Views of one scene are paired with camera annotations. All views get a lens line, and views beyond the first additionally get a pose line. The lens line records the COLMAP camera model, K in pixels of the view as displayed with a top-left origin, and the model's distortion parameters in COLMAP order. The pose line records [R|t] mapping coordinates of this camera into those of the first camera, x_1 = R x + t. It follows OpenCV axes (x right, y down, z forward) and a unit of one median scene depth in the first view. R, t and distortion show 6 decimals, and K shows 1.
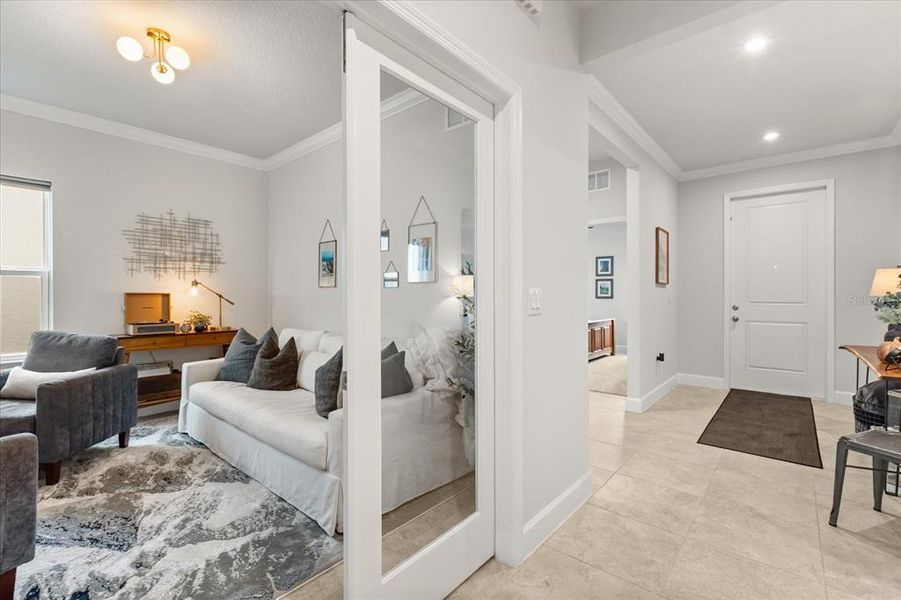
lens RADIAL K [[400.1, 0, 450.5], [0, 400.1, 300.0], [0, 0, 1]] dist [-0.000069, -0.000250]
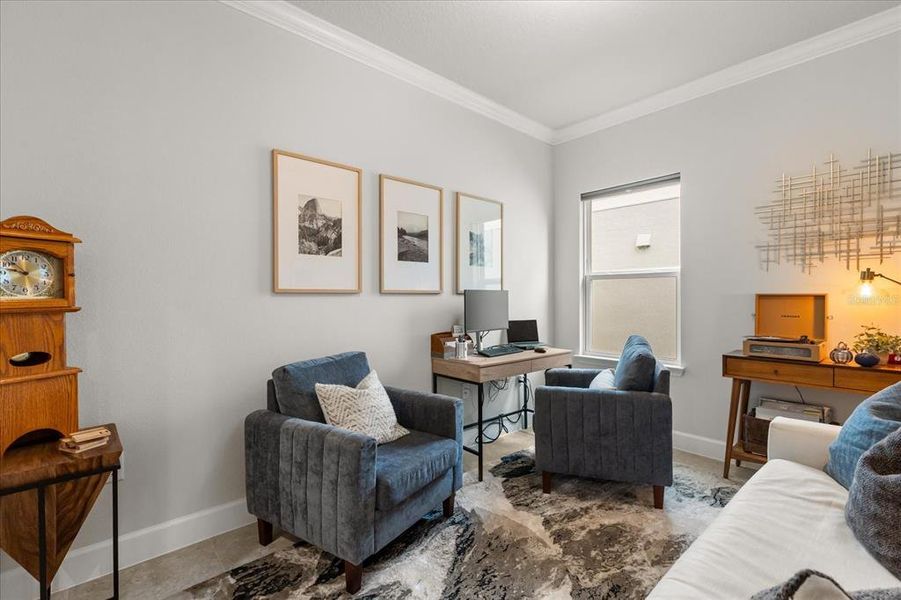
lens RADIAL K [[400.1, 0, 450.5], [0, 400.1, 300.0], [0, 0, 1]] dist [-0.000069, -0.000250]
pose [[-0.120545, 0.005787, -0.992691, -0.033637], [-0.007292, 0.999951, 0.006715, -0.008090], [0.992681, 0.008048, -0.120497, 0.520140]]
